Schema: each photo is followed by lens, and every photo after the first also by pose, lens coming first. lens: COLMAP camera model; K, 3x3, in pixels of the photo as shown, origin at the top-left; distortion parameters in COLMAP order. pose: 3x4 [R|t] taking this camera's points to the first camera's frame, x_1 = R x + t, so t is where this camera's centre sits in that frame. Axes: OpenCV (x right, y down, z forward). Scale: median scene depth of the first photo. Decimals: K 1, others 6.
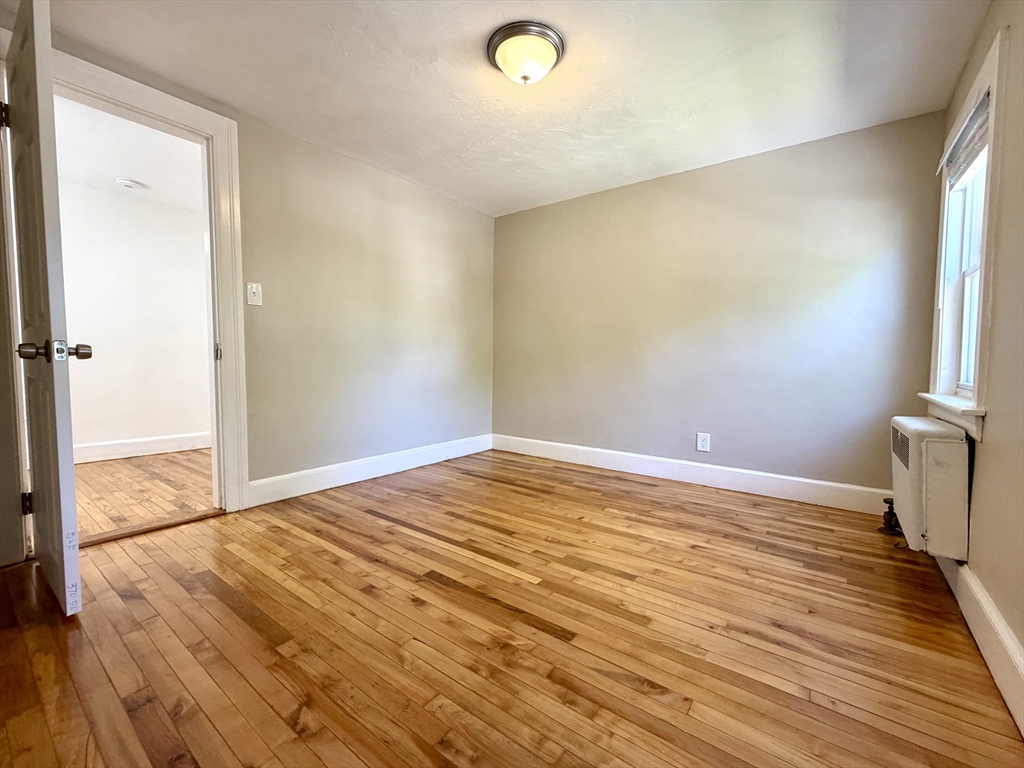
lens RADIAL K [[408.1, 0, 508.3], [0, 408.1, 385.2], [0, 0, 1]] dist [0.000351, -0.000009]
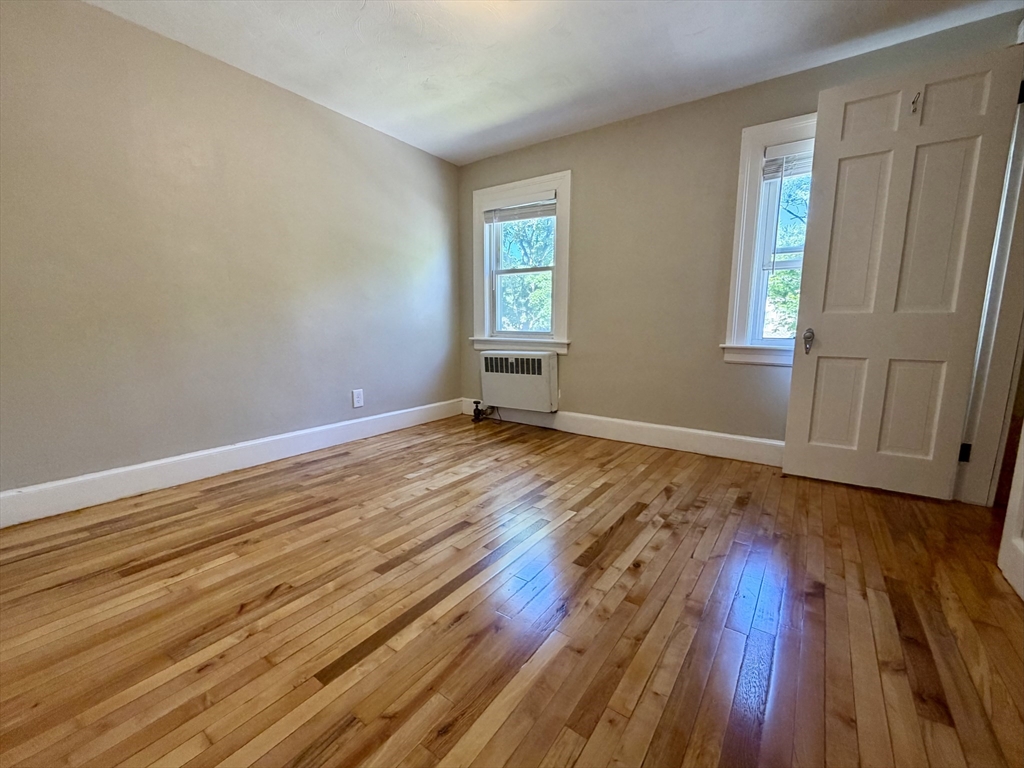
lens RADIAL K [[408.1, 0, 508.3], [0, 408.1, 385.2], [0, 0, 1]] dist [0.000351, -0.000009]
pose [[0.035359, -0.162125, 0.986137, -0.675253], [0.059565, 0.985341, 0.159858, -0.047035], [-0.997598, 0.053087, 0.044498, 0.736698]]
